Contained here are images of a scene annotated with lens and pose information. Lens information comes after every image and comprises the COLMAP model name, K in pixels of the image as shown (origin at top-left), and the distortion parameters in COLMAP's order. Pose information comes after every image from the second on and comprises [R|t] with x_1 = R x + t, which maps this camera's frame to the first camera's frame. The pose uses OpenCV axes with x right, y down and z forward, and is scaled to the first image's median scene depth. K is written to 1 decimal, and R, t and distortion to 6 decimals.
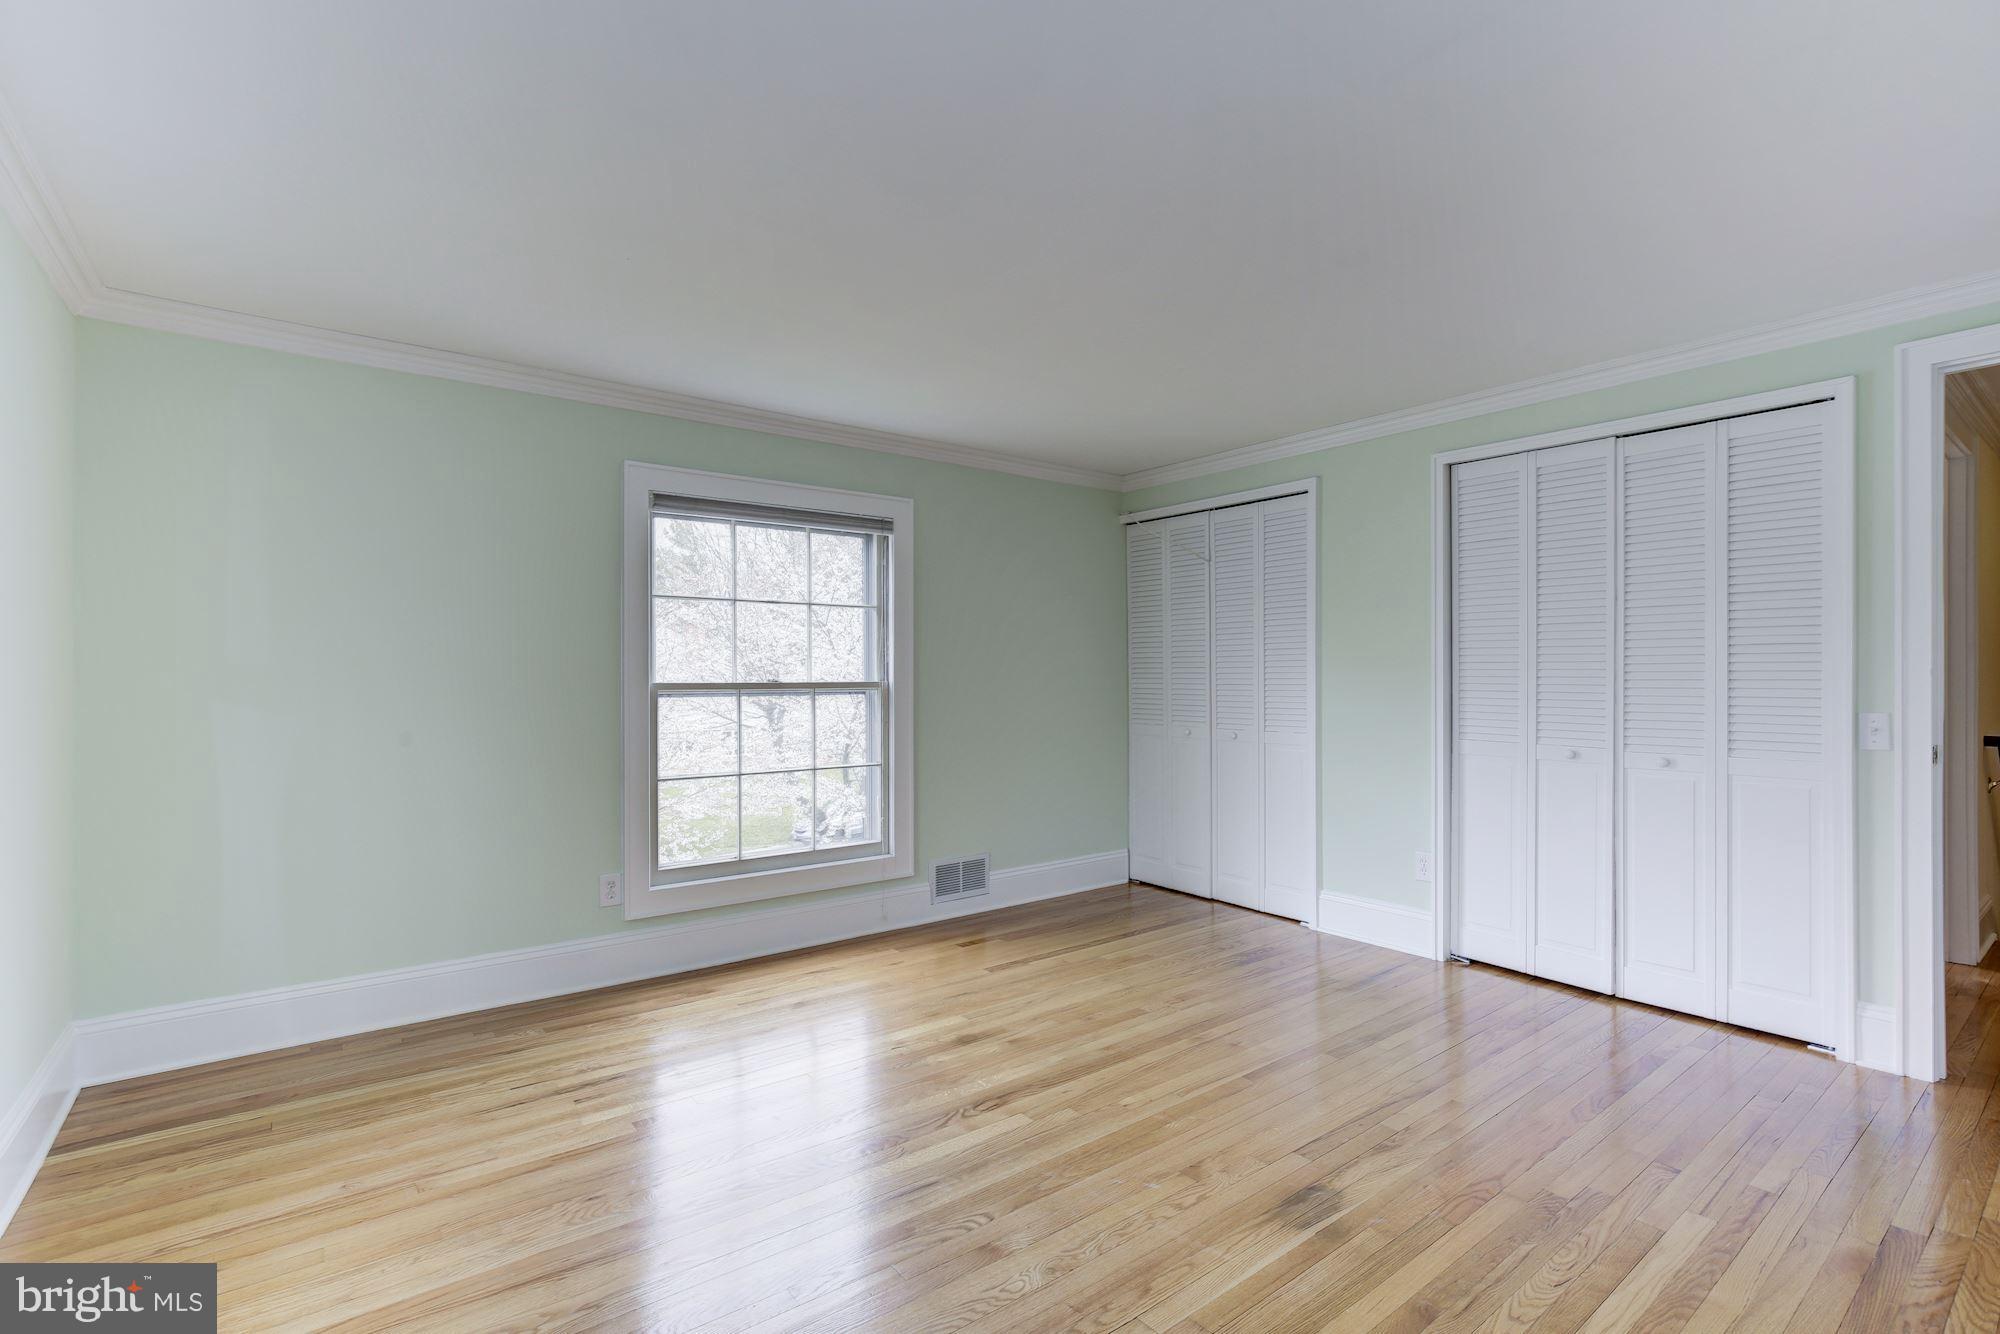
lens RADIAL K [[916.6, 0, 1000.0], [0, 916.6, 667.0], [0, 0, 1]] dist [-0.008174, -0.000108]
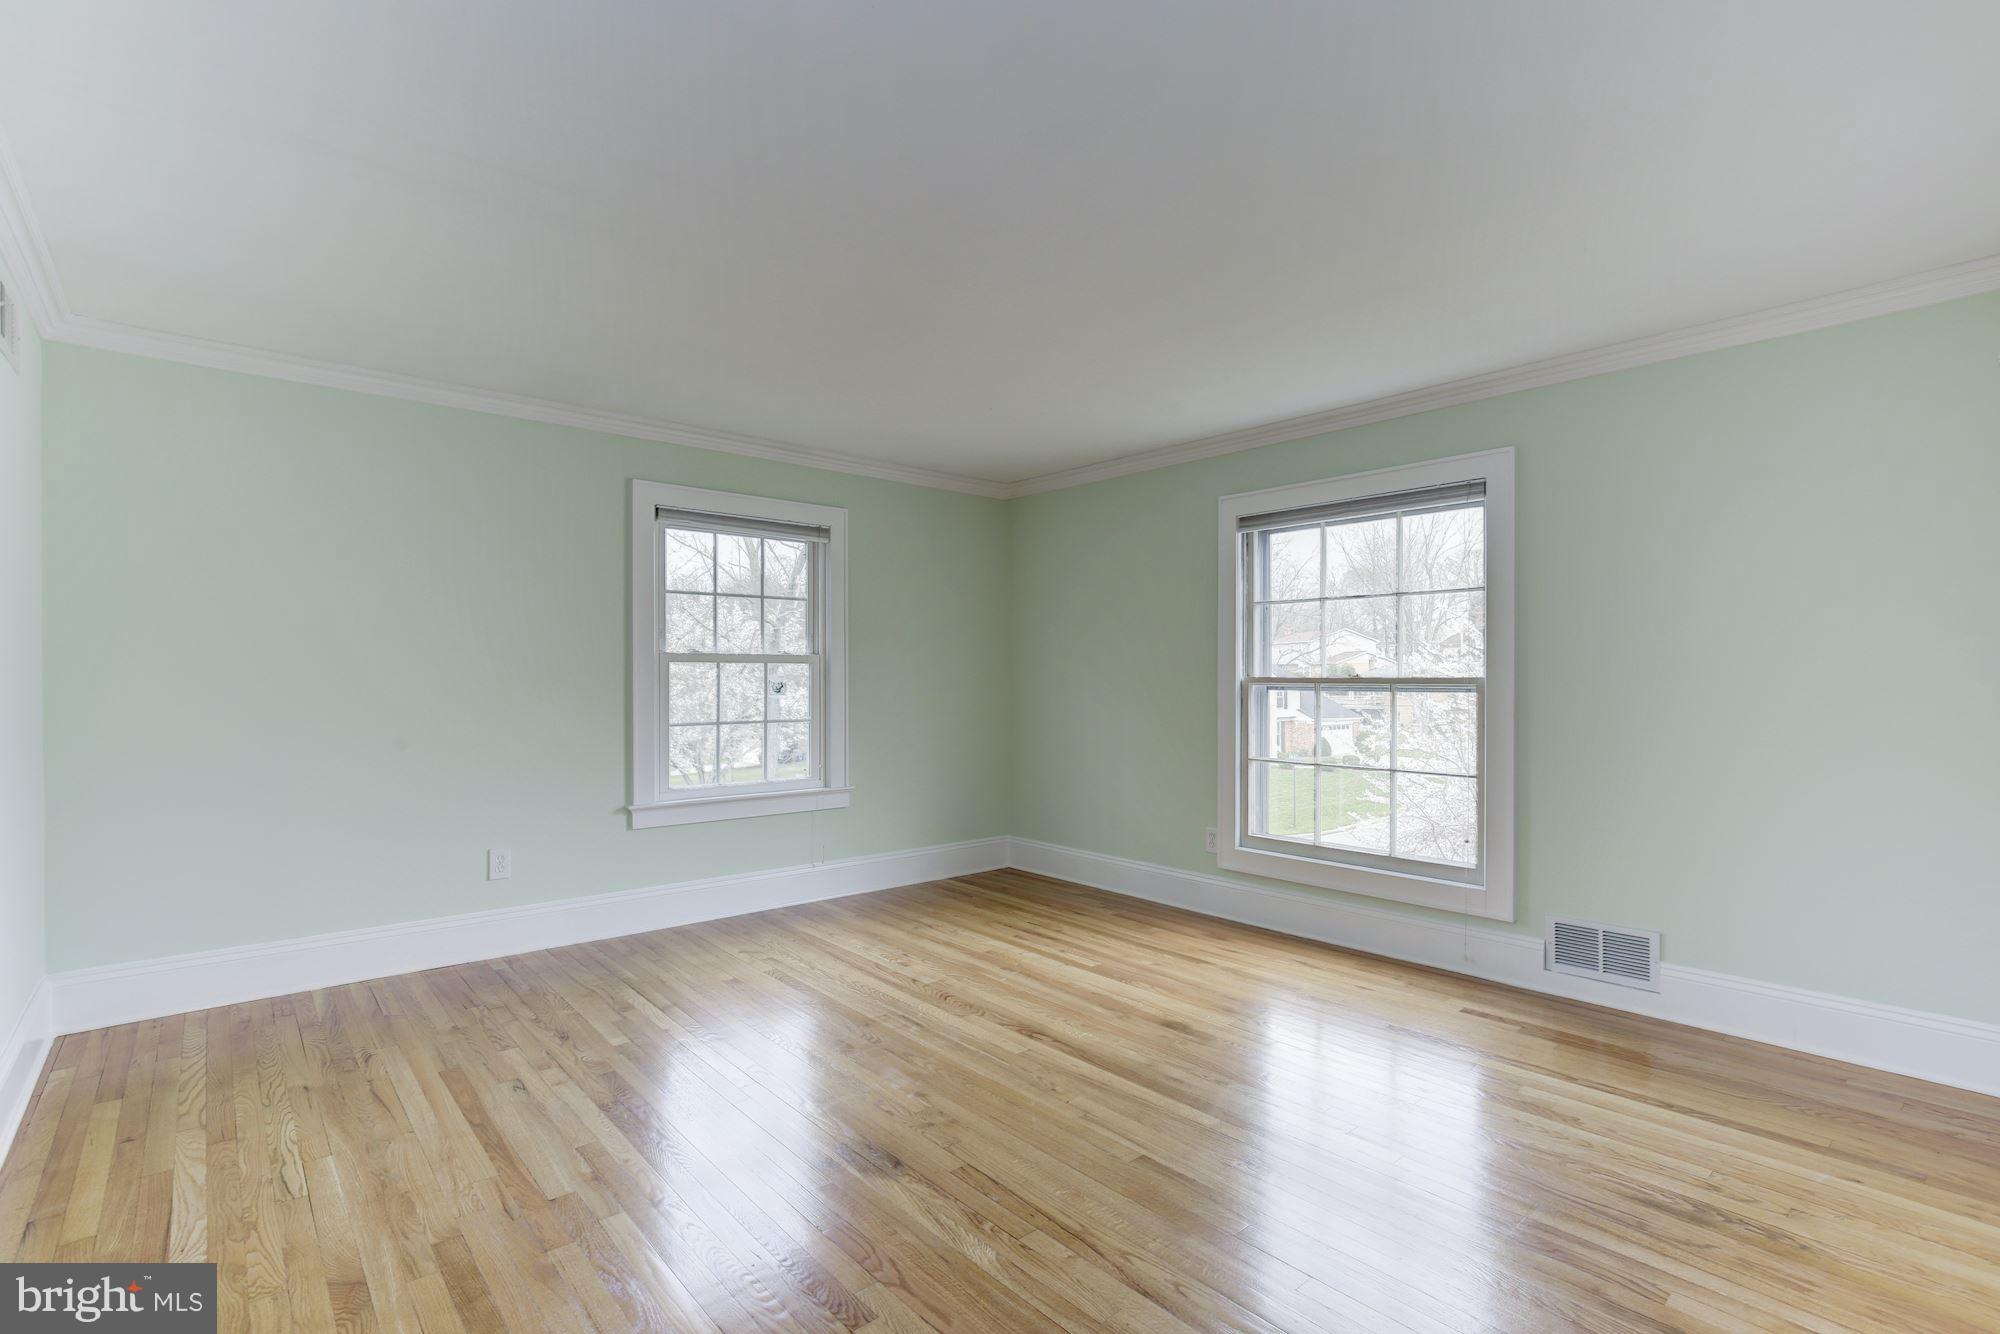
lens RADIAL K [[916.6, 0, 1000.0], [0, 916.6, 667.0], [0, 0, 1]] dist [-0.008174, -0.000108]
pose [[0.063637, -0.009952, -0.997923, 0.770177], [0.009764, 0.999909, -0.009349, 0.011657], [0.997925, -0.009149, 0.063729, 0.586211]]
